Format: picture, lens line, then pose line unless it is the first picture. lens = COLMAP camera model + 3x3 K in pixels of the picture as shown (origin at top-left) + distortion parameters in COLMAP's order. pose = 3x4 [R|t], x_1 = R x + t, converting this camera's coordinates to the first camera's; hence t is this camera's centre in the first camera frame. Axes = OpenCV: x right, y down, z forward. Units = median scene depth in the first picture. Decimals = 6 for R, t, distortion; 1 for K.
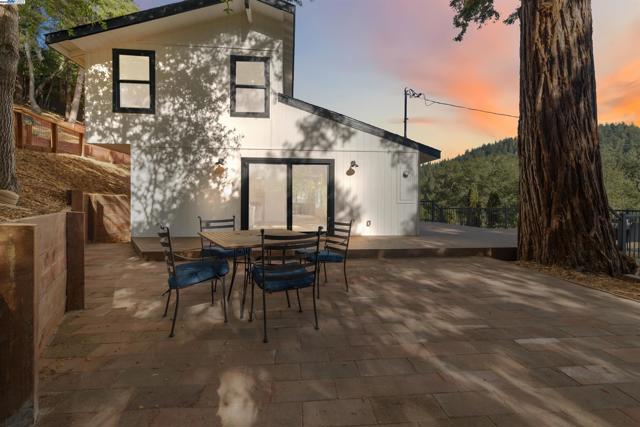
lens RADIAL K [[271.9, 0, 320.0], [0, 271.9, 213.5], [0, 0, 1]] dist [-0.001122, -0.000059]
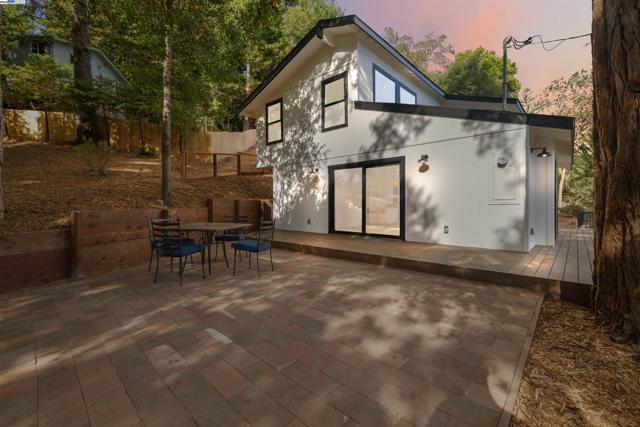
lens RADIAL K [[271.9, 0, 320.0], [0, 271.9, 213.5], [0, 0, 1]] dist [-0.001122, -0.000059]
pose [[0.676365, 0.019780, -0.736301, 0.549469], [-0.006129, 0.999756, 0.021227, -0.026505], [0.736541, -0.009845, 0.676321, 0.180708]]
